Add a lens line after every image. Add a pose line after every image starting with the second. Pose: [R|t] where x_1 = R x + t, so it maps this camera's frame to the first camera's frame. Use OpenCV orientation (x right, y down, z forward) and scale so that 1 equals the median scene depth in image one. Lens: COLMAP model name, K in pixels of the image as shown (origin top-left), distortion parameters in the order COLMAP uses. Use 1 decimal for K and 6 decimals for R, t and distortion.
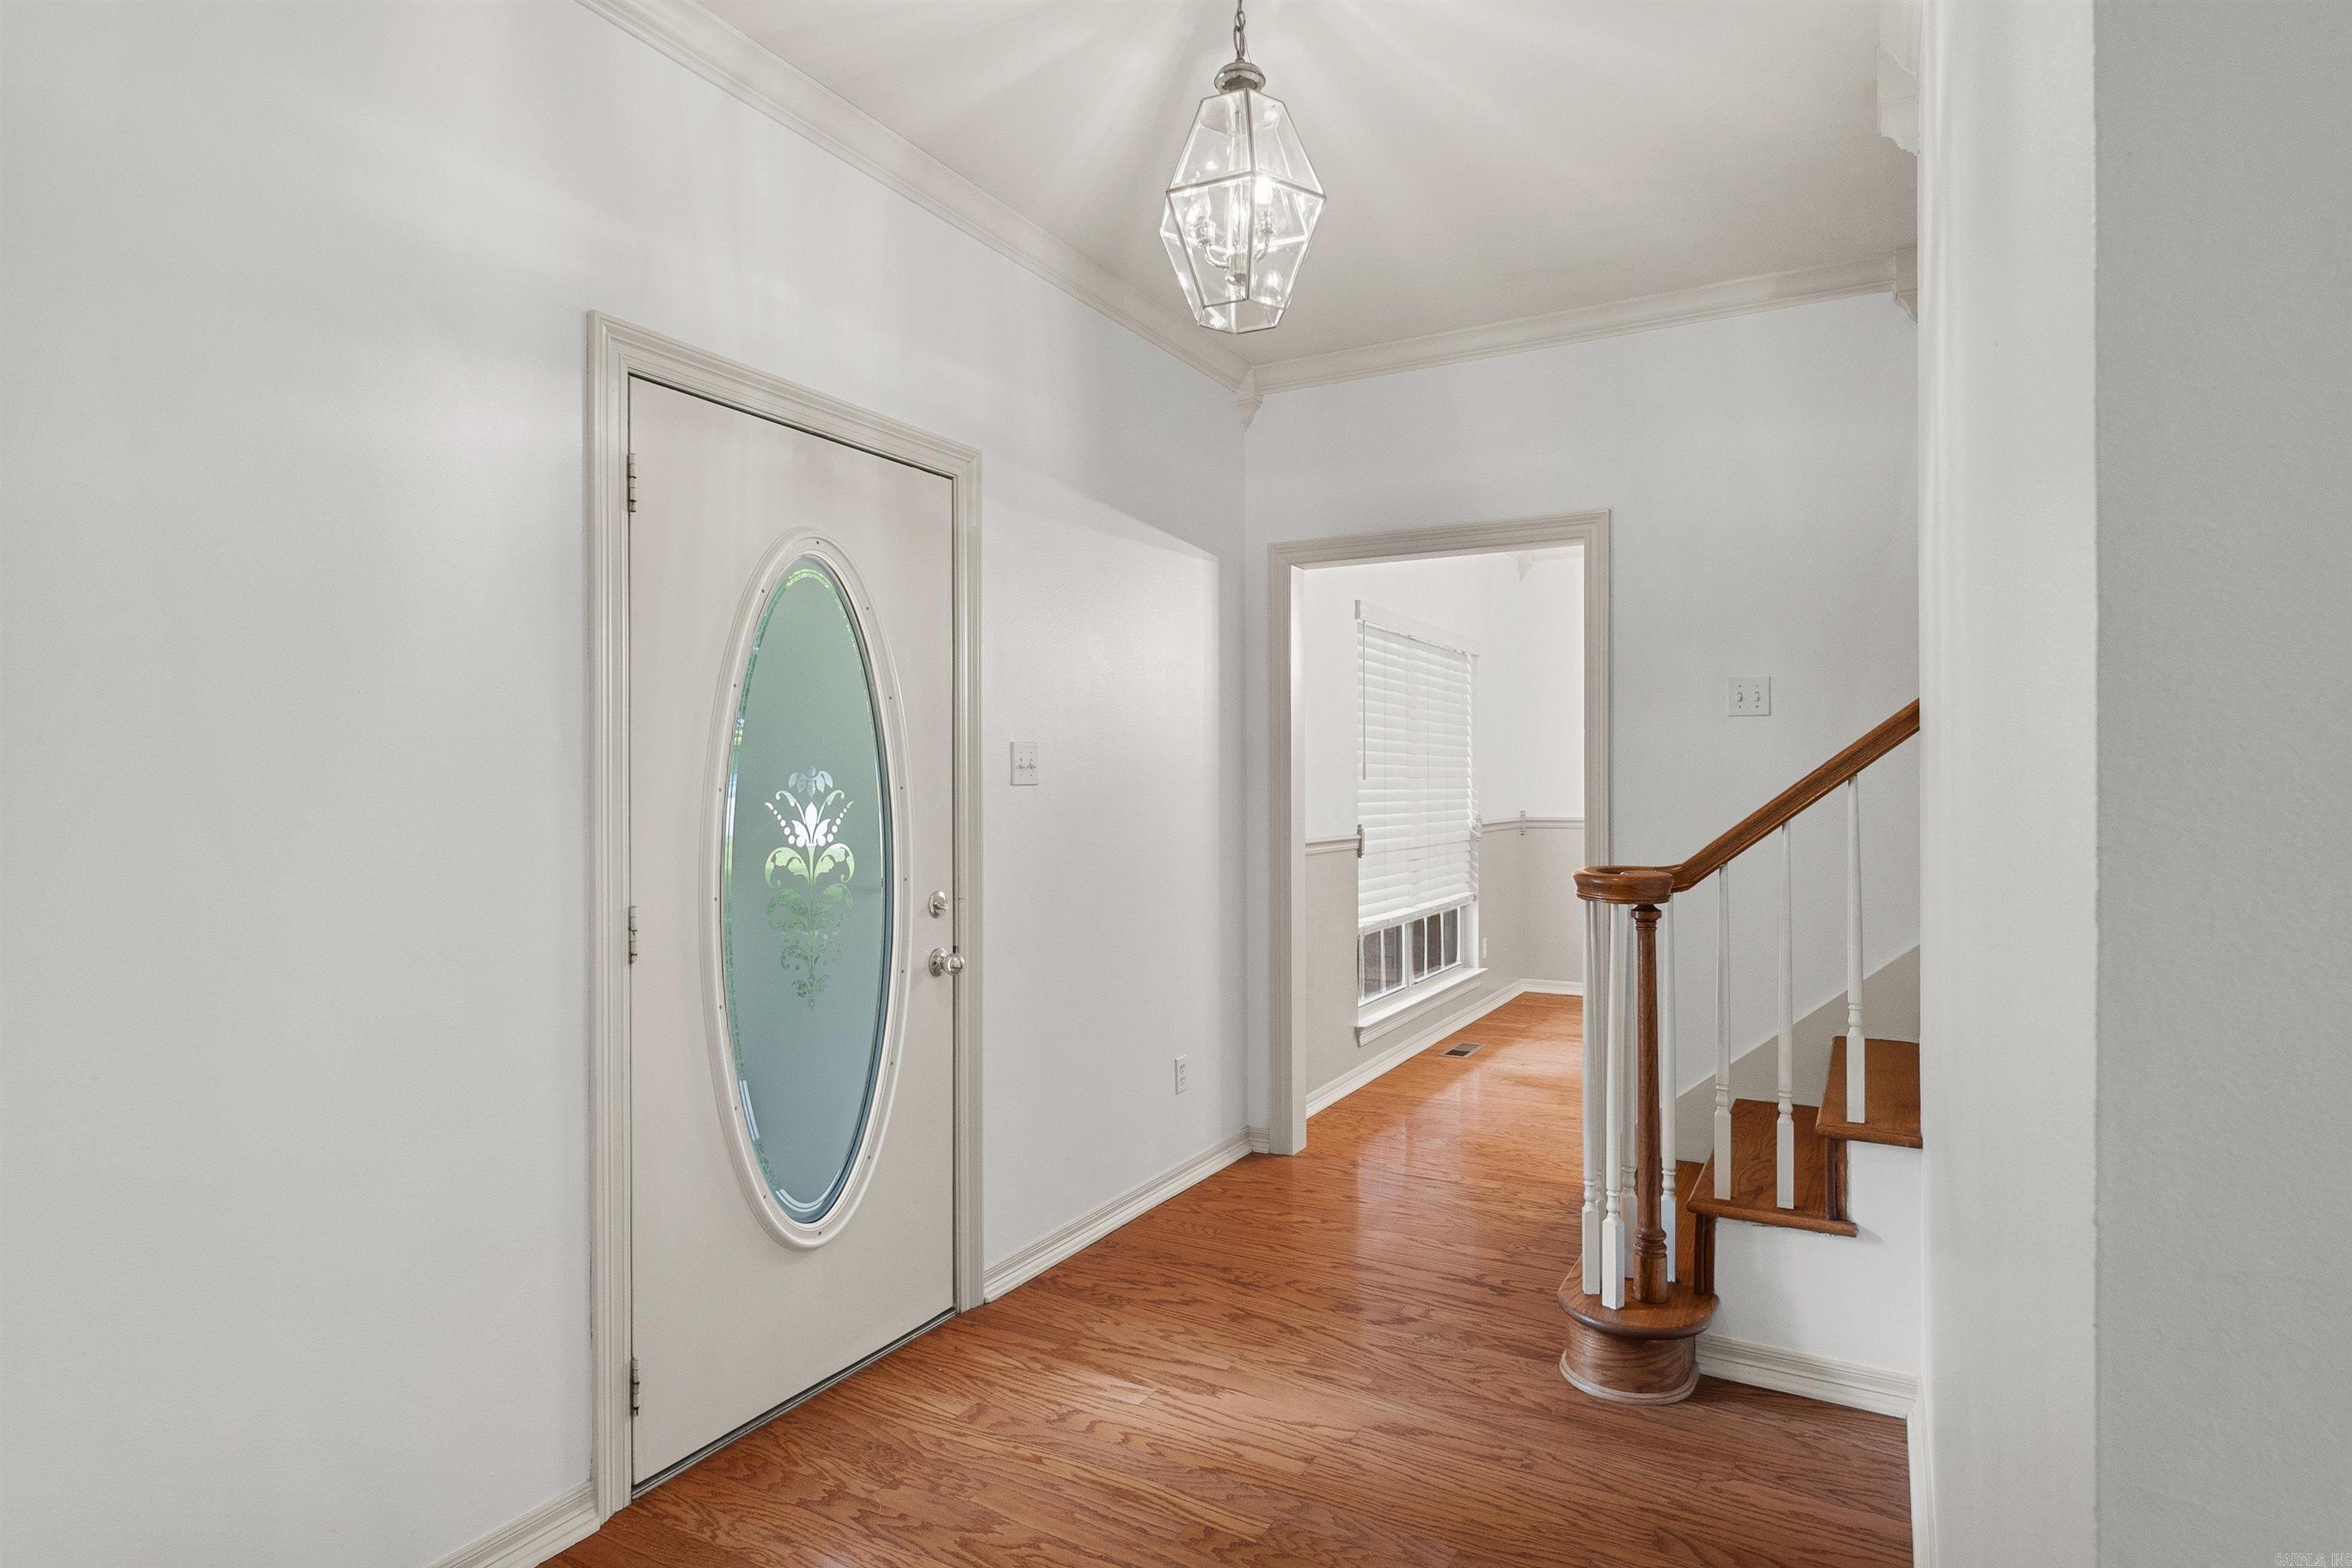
lens RADIAL K [[1270.2, 0, 1186.9], [0, 1270.2, 785.0], [0, 0, 1]] dist [-0.012379, 0.008663]
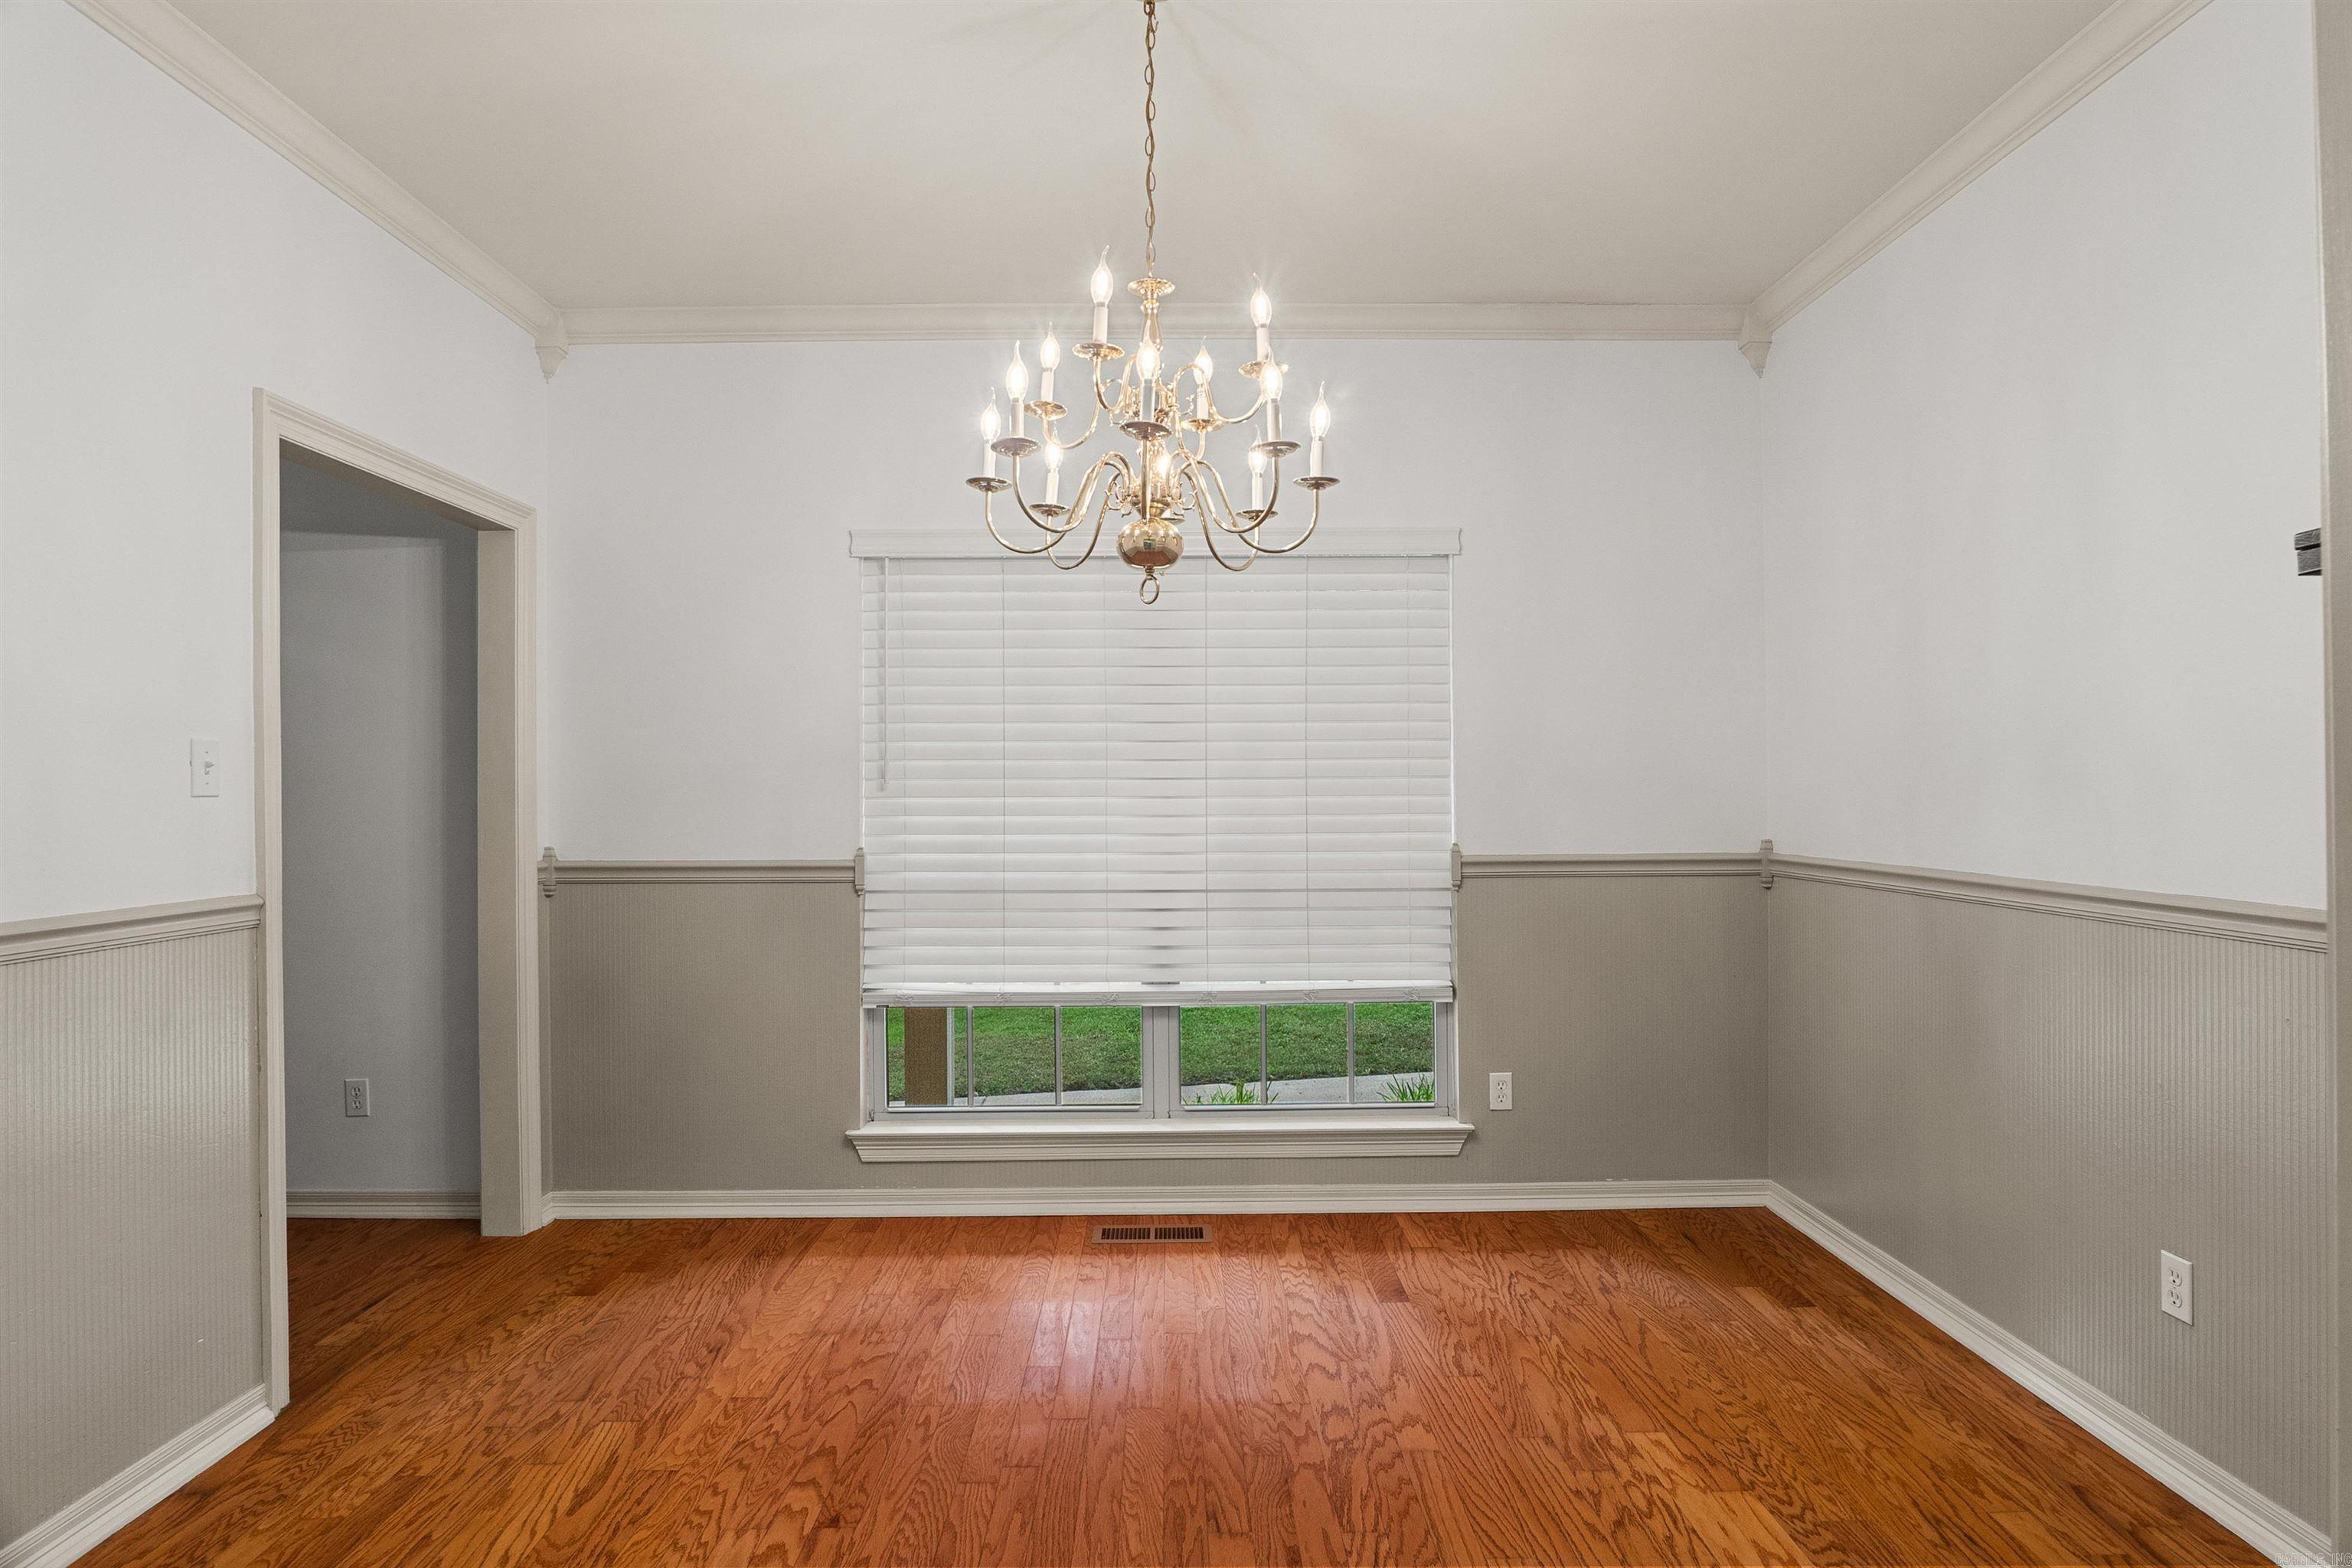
lens RADIAL K [[1270.2, 0, 1186.9], [0, 1270.2, 785.0], [0, 0, 1]] dist [-0.012379, 0.008663]
pose [[0.481538, -0.009704, -0.876371, 0.653727], [0.006864, 0.999950, -0.007301, 0.001053], [0.876398, -0.002500, 0.481581, 0.631469]]
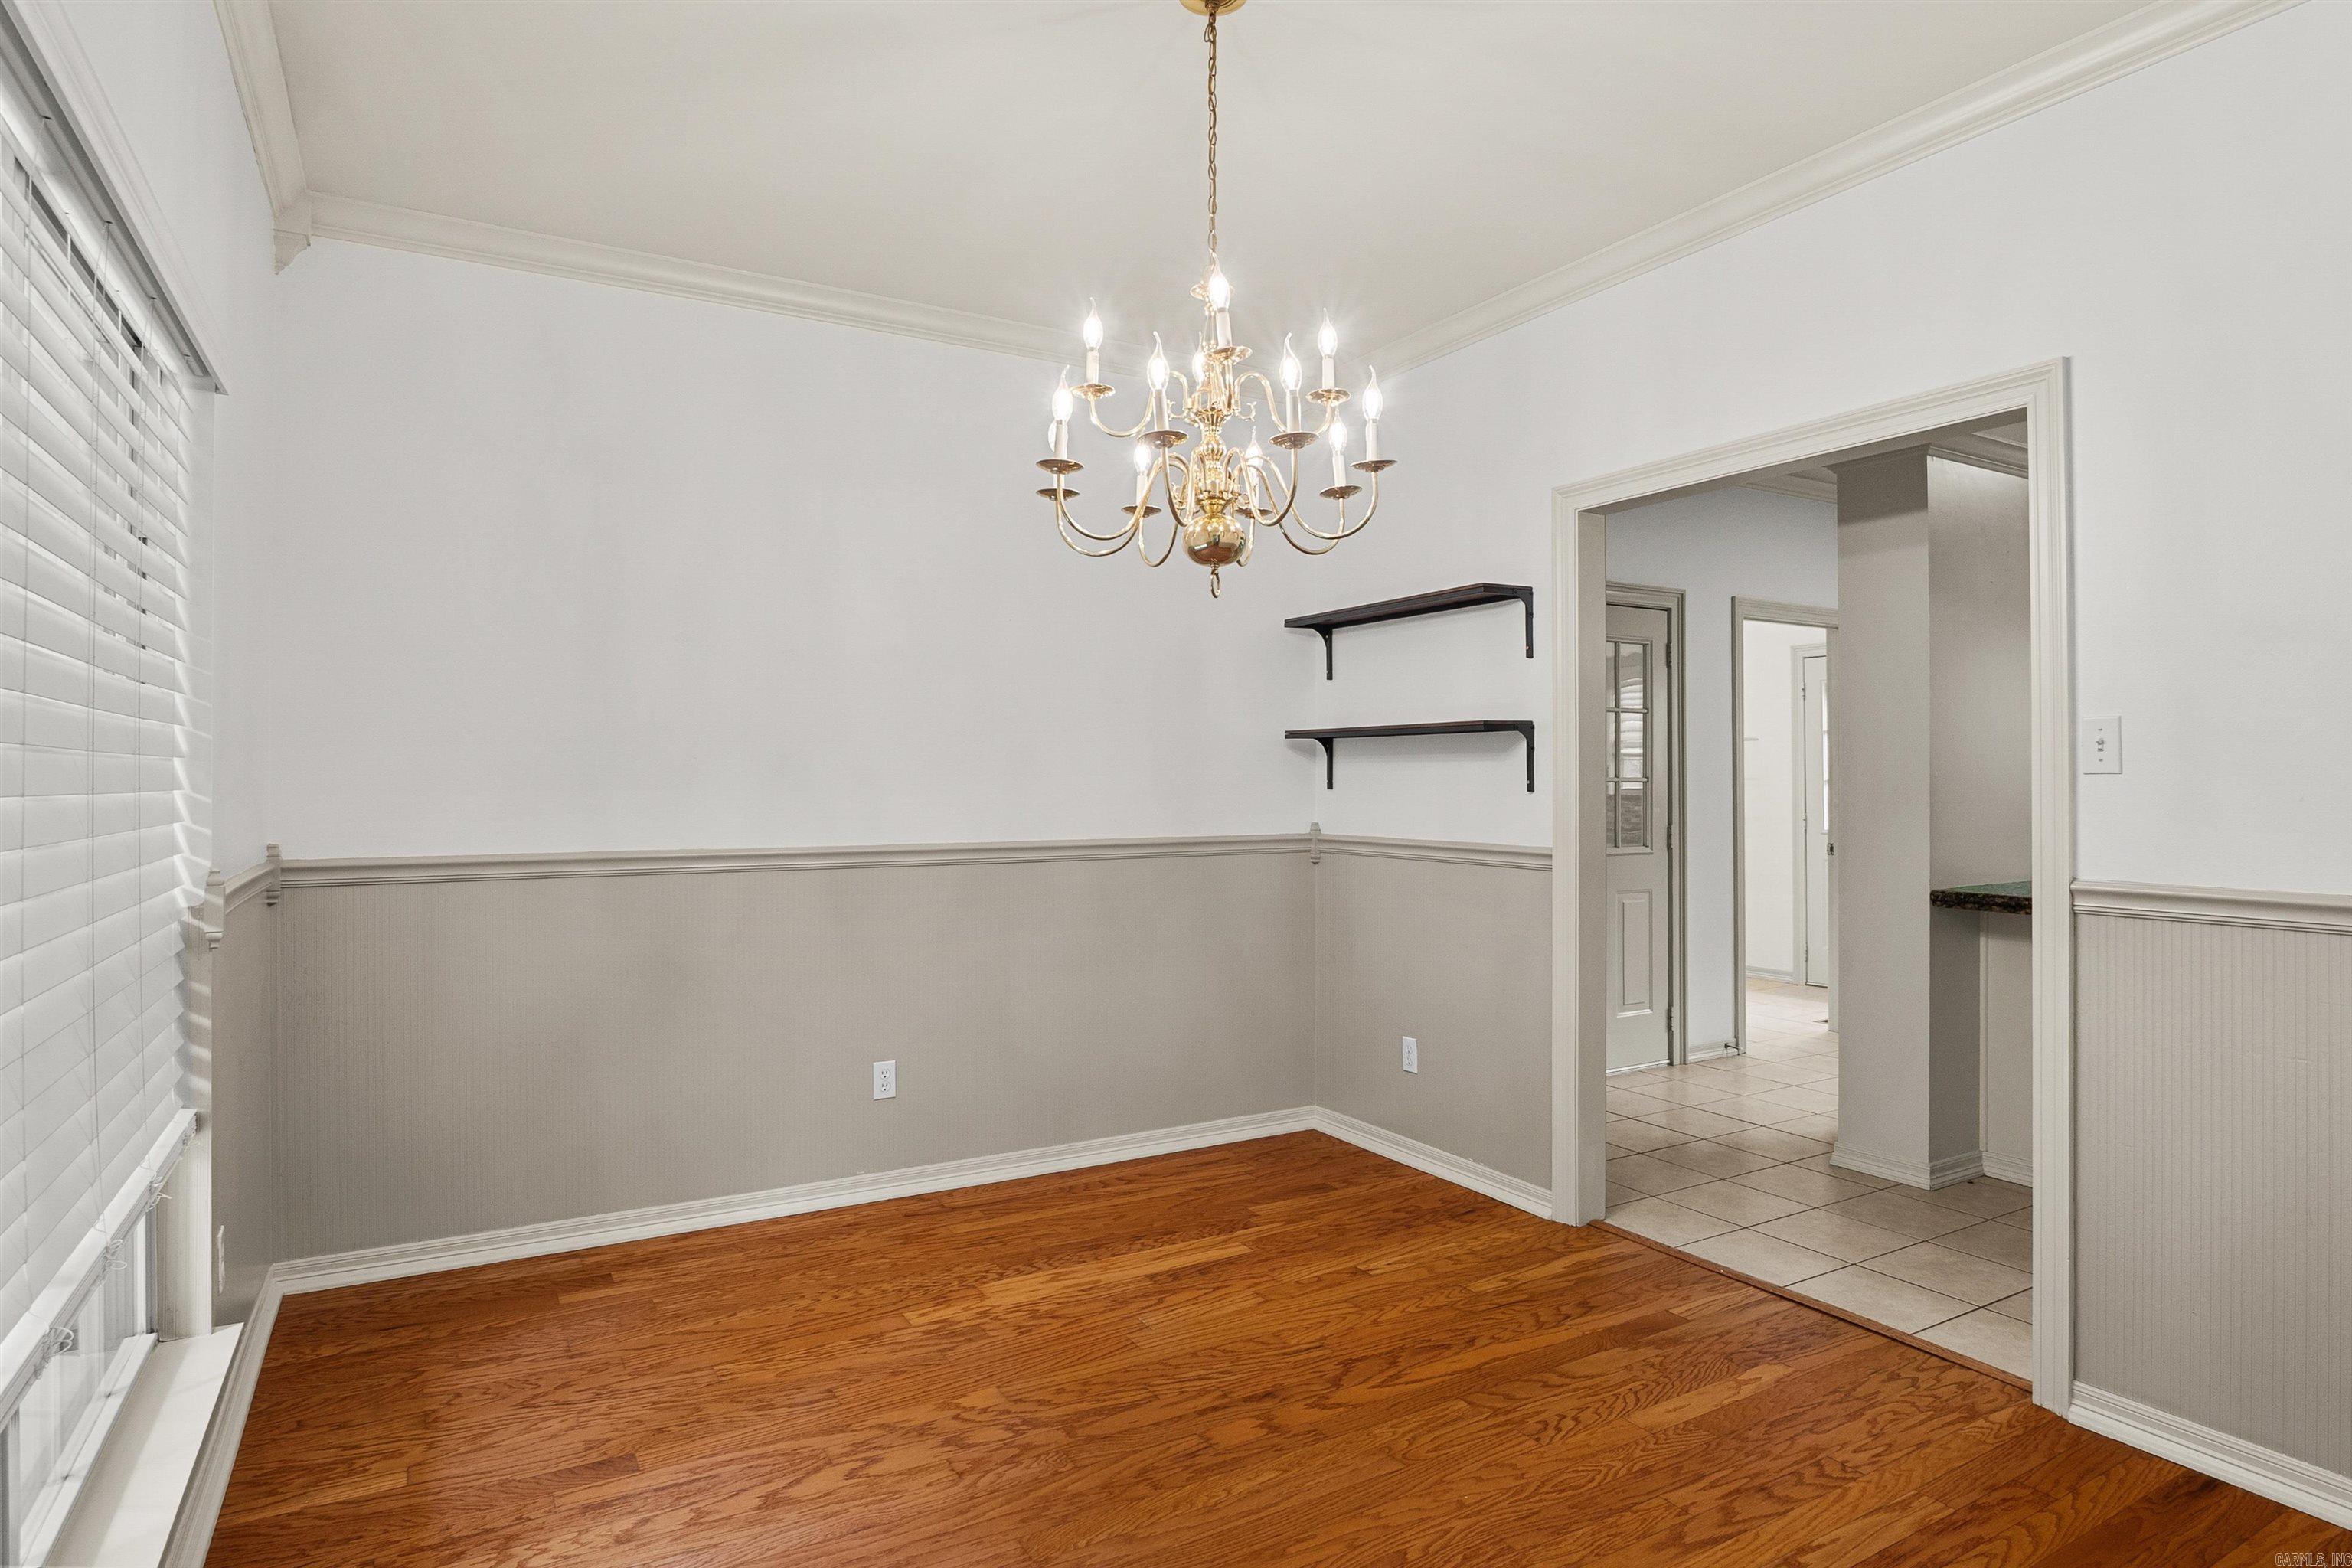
lens RADIAL K [[1265.6, 0, 1174.6], [0, 1265.6, 797.7], [0, 0, 1]] dist [-0.007566, 0.001433]
pose [[0.535430, -0.008814, 0.844534, 0.086848], [0.001126, 0.999952, 0.009722, 0.001355], [-0.844579, -0.004254, 0.535414, 0.611515]]
